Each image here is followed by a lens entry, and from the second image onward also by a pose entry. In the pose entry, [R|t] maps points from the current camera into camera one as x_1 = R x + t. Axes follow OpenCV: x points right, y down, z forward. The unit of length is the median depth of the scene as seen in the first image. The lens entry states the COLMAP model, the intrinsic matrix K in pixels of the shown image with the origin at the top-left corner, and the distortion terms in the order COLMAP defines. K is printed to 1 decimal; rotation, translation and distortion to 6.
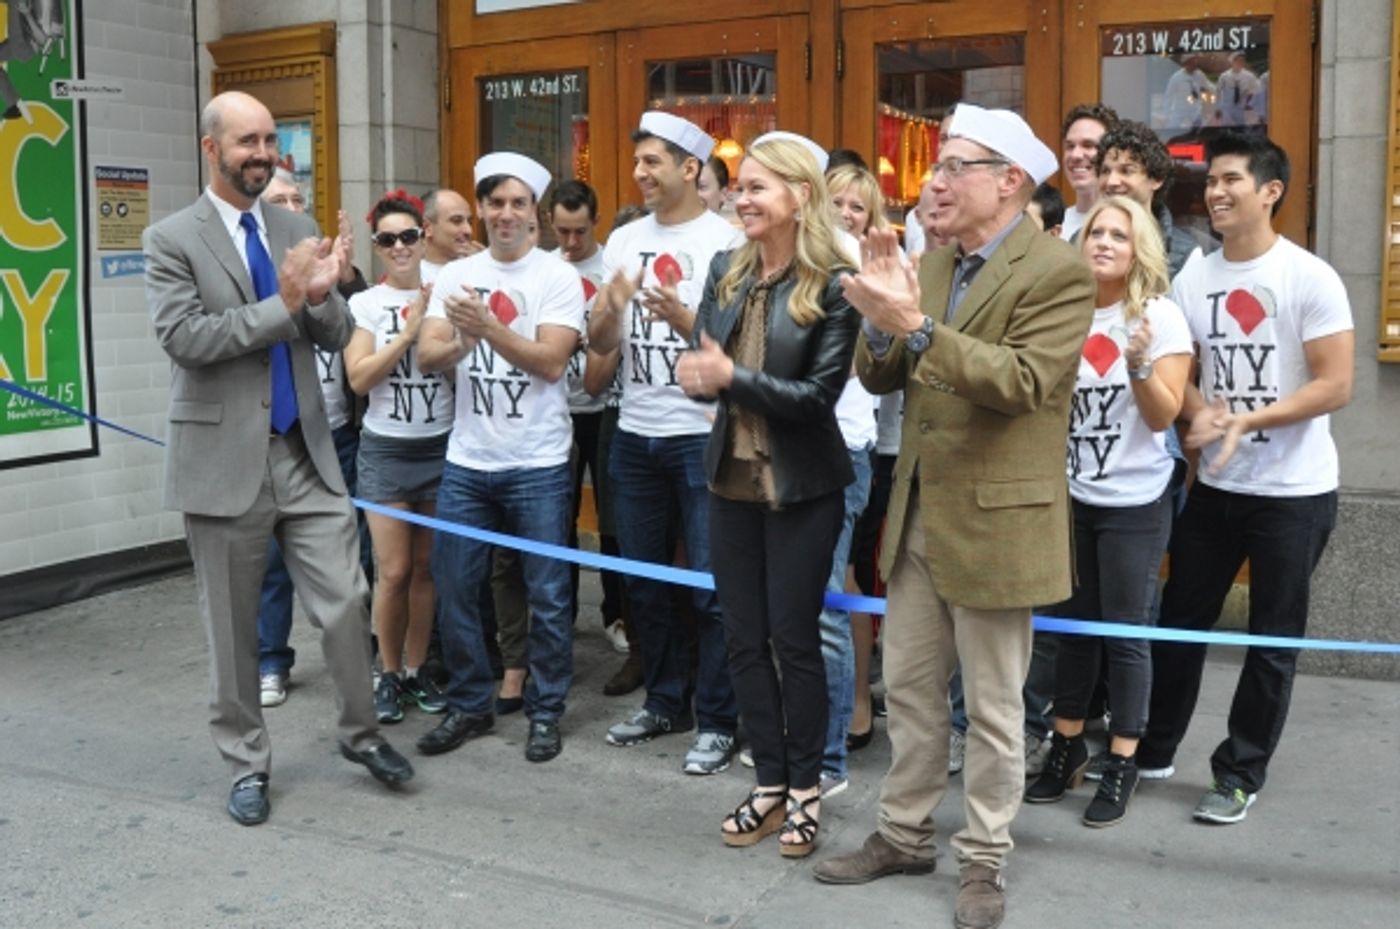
lens RADIAL K [[1472.1, 0, 700.0], [0, 1472.1, 464.5], [0, 0, 1]] dist [-0.118444, 0.085880]
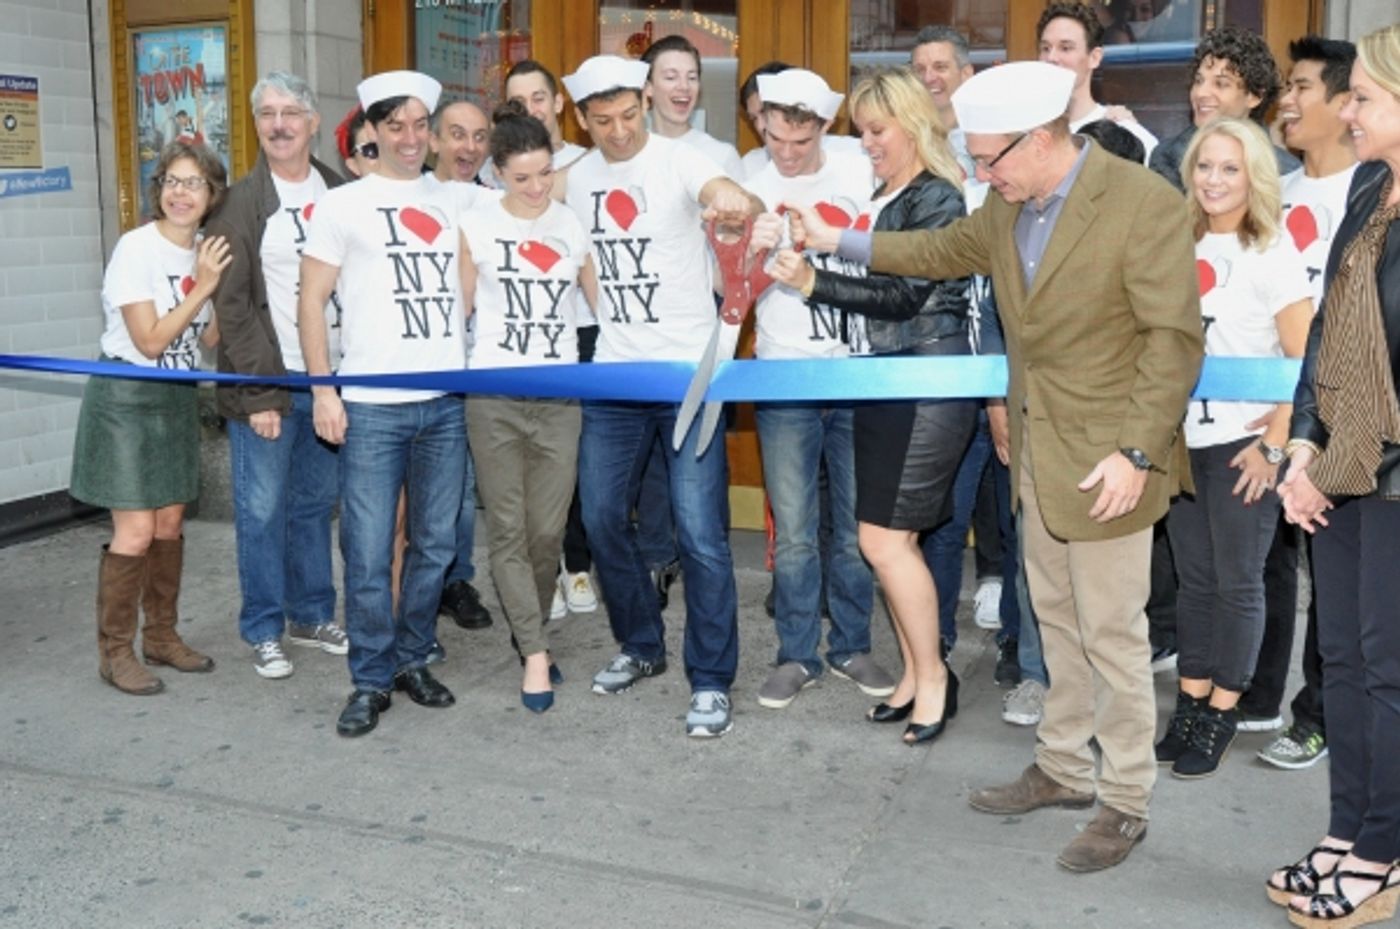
lens RADIAL K [[1472.1, 0, 700.0], [0, 1472.1, 464.5], [0, 0, 1]] dist [-0.118444, 0.085880]
pose [[0.993384, -0.010507, 0.114360, -0.091637], [0.005224, 0.998909, 0.046405, -0.003496], [-0.114723, -0.045500, 0.992355, 0.066311]]
